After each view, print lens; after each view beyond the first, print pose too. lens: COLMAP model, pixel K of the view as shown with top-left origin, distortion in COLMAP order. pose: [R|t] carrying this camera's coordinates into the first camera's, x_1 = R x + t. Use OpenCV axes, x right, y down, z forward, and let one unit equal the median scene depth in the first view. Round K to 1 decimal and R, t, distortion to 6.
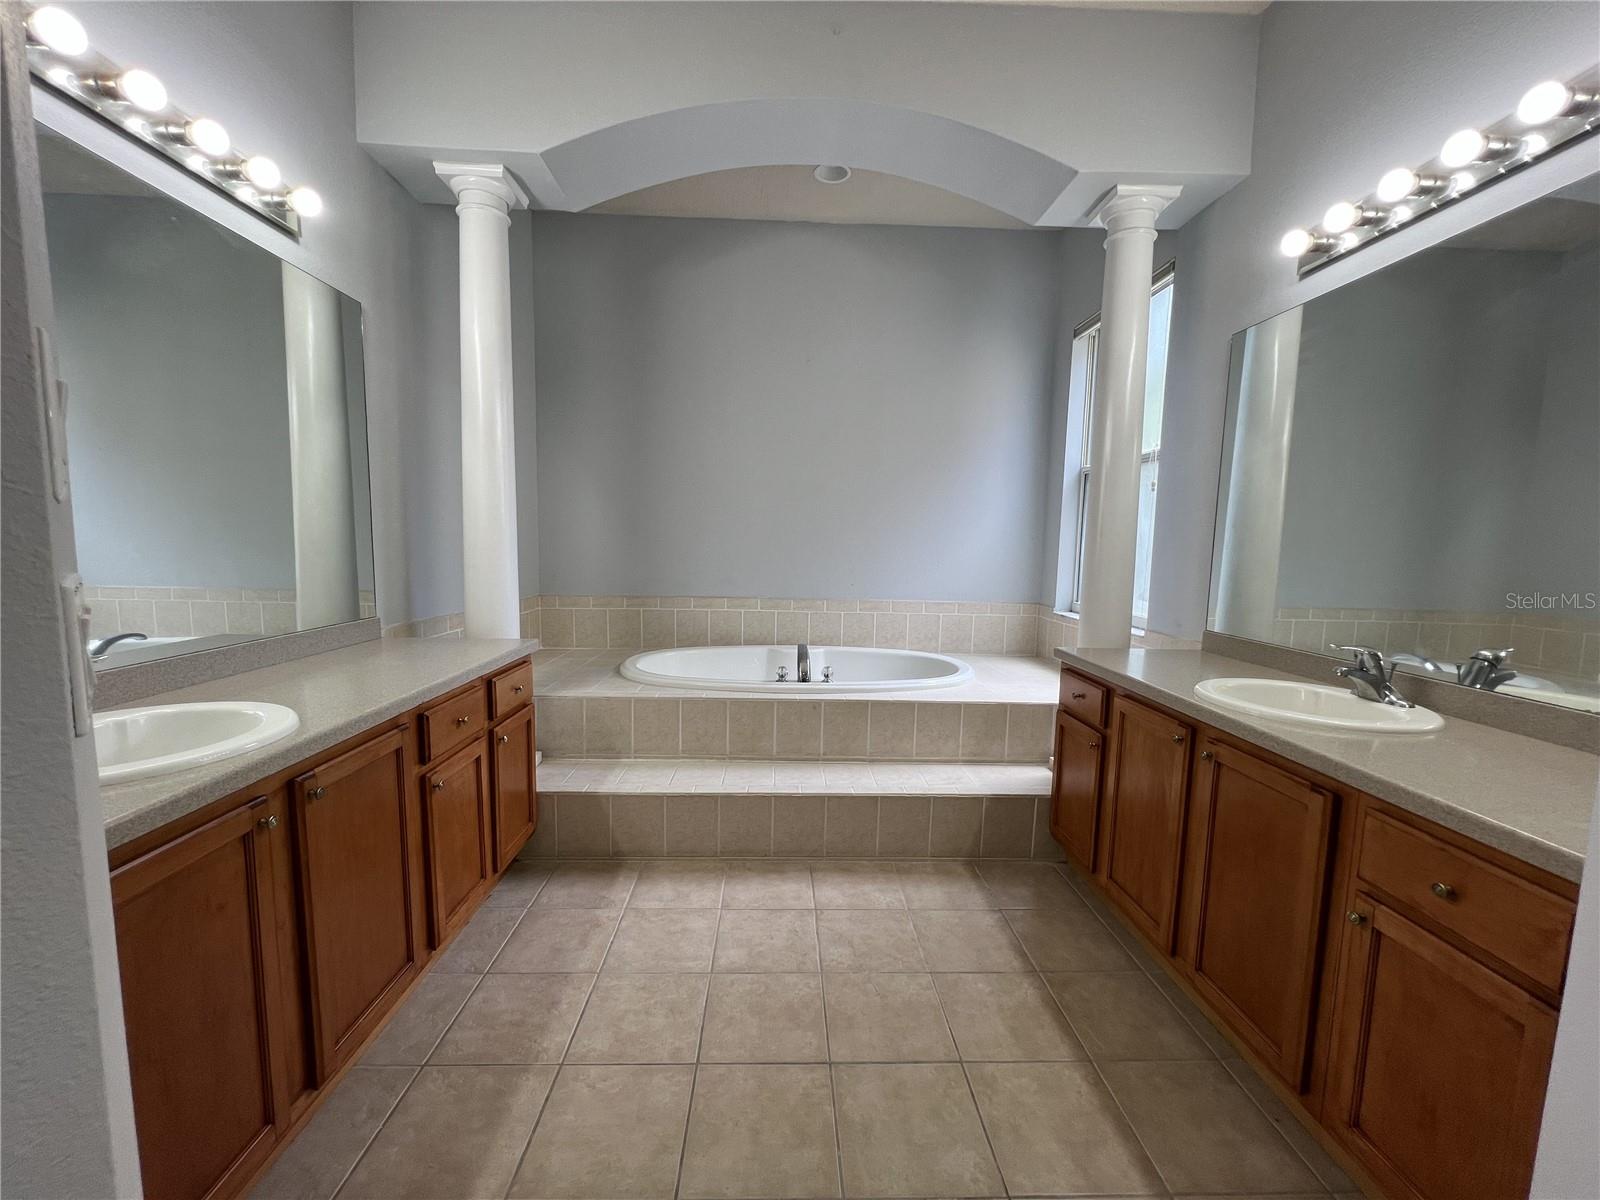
lens RADIAL K [[643.9, 0, 797.8], [0, 643.9, 608.4], [0, 0, 1]] dist [-0.000502, 0.000417]
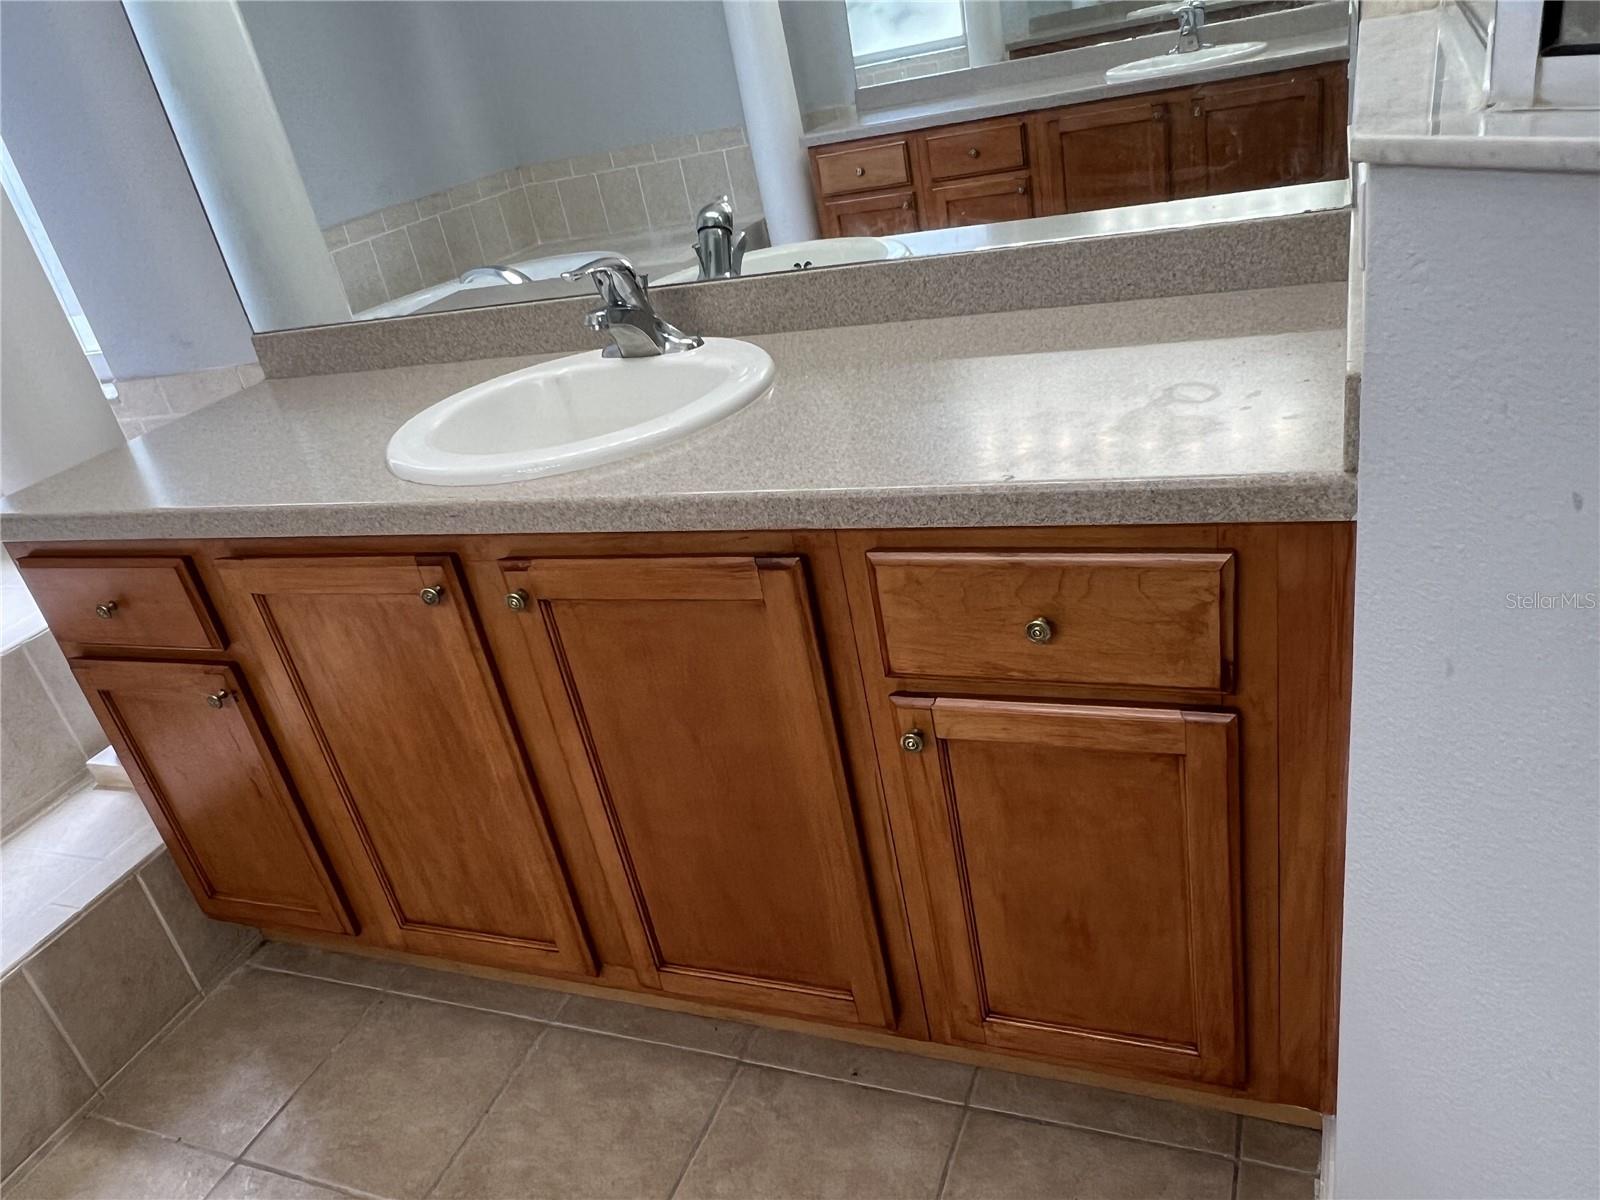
lens RADIAL K [[1185.9, 0, 789.7], [0, 1185.9, 630.2], [0, 0, 1]] dist [-0.004607, -0.000294]
pose [[0.398515, -0.511269, 0.761439, 0.068001], [0.294144, 0.857605, 0.421892, -0.036661], [-0.868714, 0.055843, 0.492155, 0.380947]]
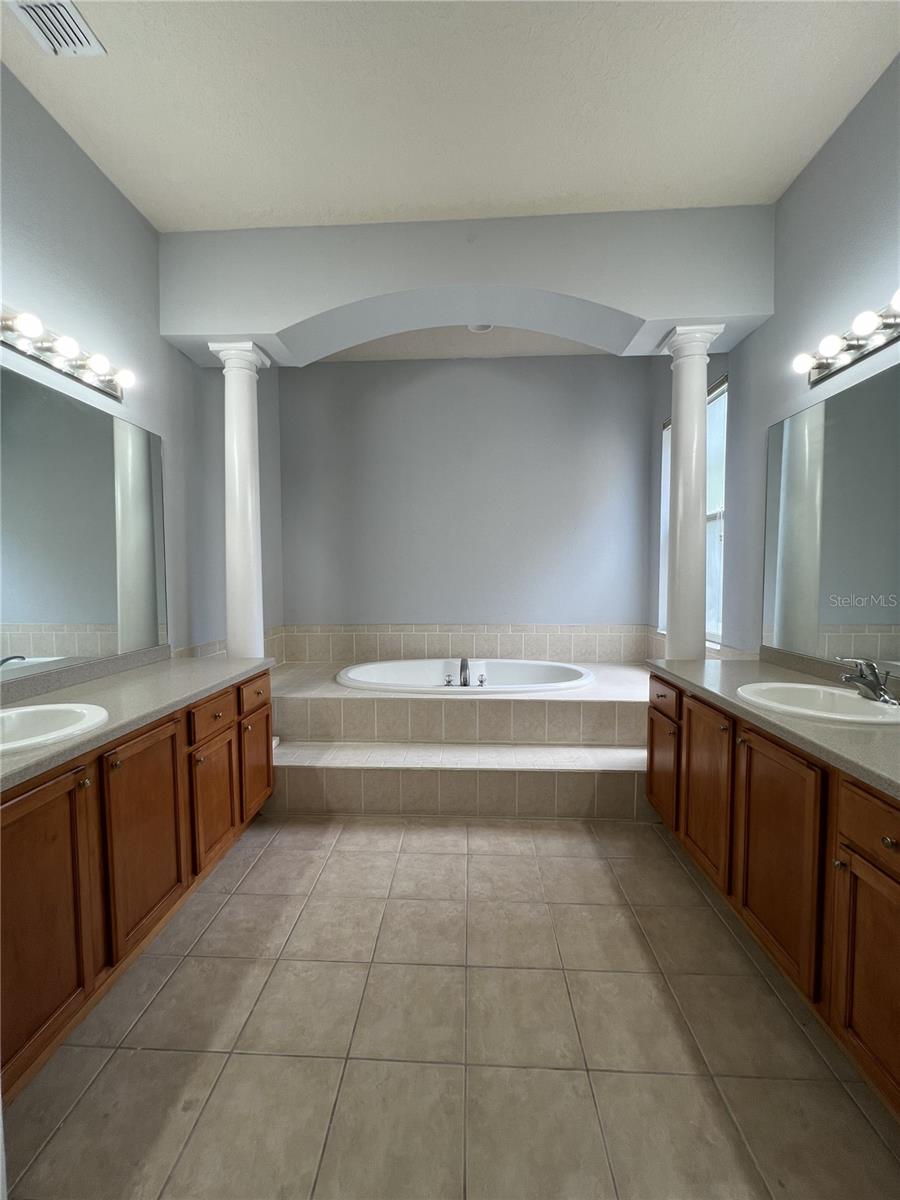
lens RADIAL K [[482.9, 0, 445.1], [0, 482.9, 600.4], [0, 0, 1]] dist [-0.000502, 0.000417]
pose [[0.996334, -0.020973, -0.082939, 0.091541], [0.016243, 0.998225, -0.057300, -0.016255], [0.083993, 0.055743, 0.994906, -0.067190]]
